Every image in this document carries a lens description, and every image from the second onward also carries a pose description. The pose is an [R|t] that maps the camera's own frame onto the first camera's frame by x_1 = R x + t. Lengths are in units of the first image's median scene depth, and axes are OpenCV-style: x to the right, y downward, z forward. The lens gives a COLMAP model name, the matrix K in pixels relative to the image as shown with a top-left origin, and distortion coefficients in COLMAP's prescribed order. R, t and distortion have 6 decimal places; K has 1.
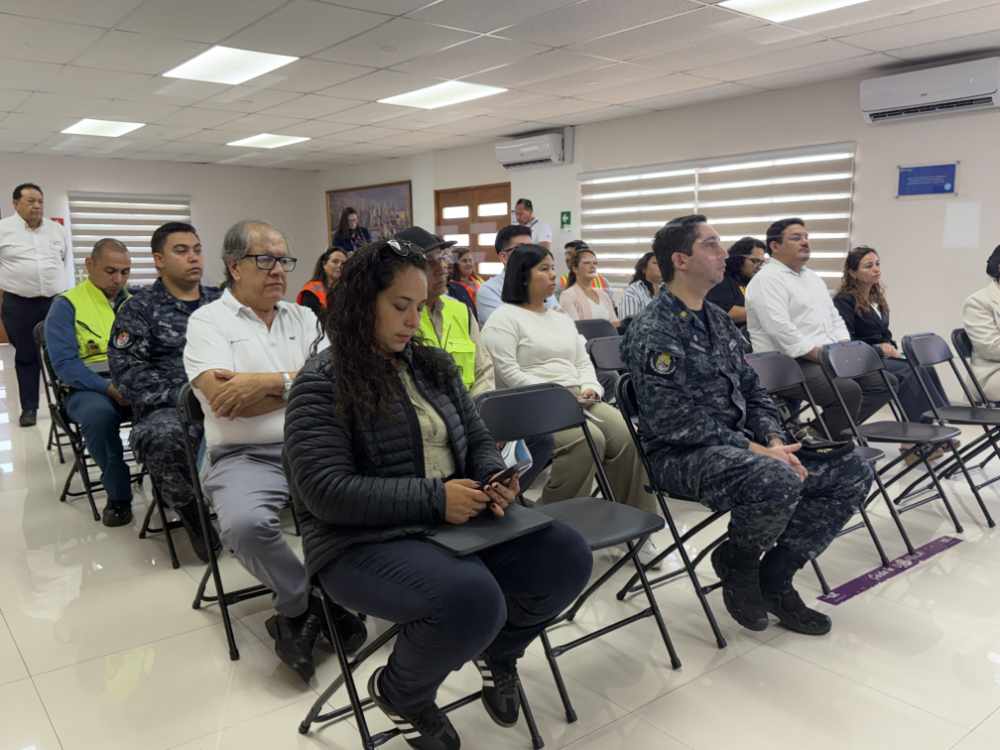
lens RADIAL K [[801.5, 0, 500.0], [0, 801.5, 375.0], [0, 0, 1]] dist [0.053091, -0.005959]
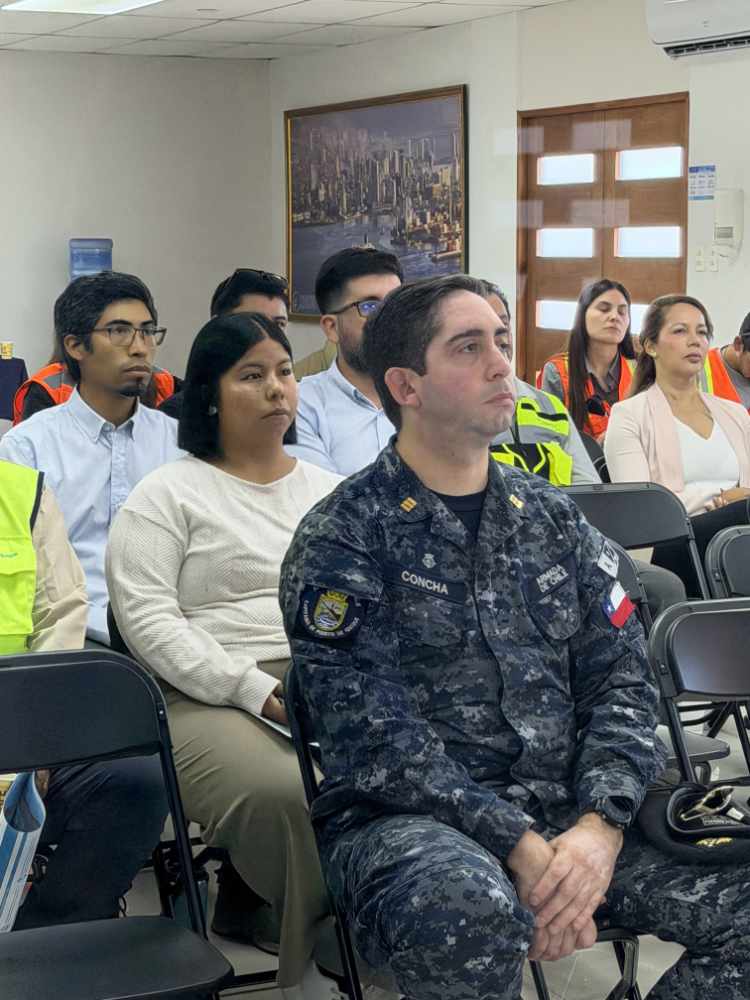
lens RADIAL K [[2255.6, 0, 375.0], [0, 2255.6, 500.0], [0, 0, 1]] dist [0.006845, -0.017348]
pose [[0.968974, 0.030639, -0.245258, 0.140211], [-0.039888, 0.998665, -0.032832, -0.010512], [0.243924, 0.041596, 0.968902, -0.046496]]
